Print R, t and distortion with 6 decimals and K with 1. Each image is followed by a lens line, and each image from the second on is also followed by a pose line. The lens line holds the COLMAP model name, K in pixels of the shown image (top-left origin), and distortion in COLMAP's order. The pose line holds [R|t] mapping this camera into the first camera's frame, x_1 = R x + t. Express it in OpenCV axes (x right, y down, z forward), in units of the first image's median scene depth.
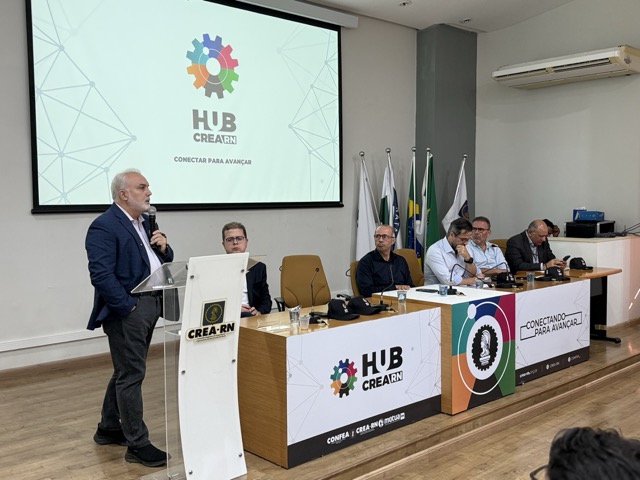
lens RADIAL K [[670.6, 0, 320.0], [0, 670.6, 240.0], [0, 0, 1]] dist [0.170352, -0.017382]
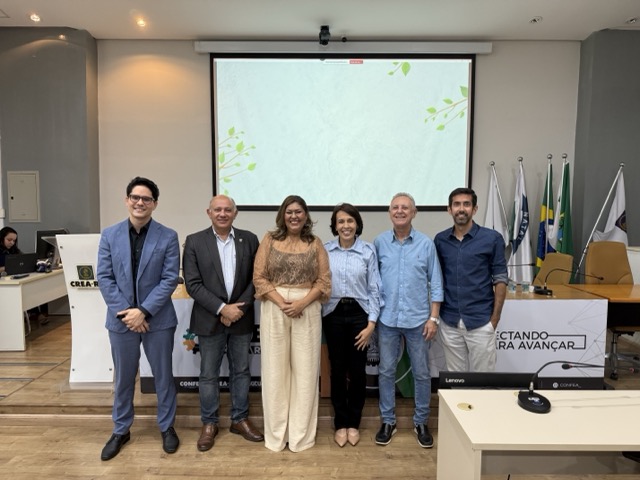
lens RADIAL K [[445.6, 0, 320.0], [0, 445.6, 240.0], [0, 0, 1]] dist [0.001511, 0.003933]
pose [[0.730537, 0.062845, -0.679975, 0.616297], [-0.056159, 0.997912, 0.031895, -0.014570], [0.680560, 0.014886, 0.732541, 0.452927]]
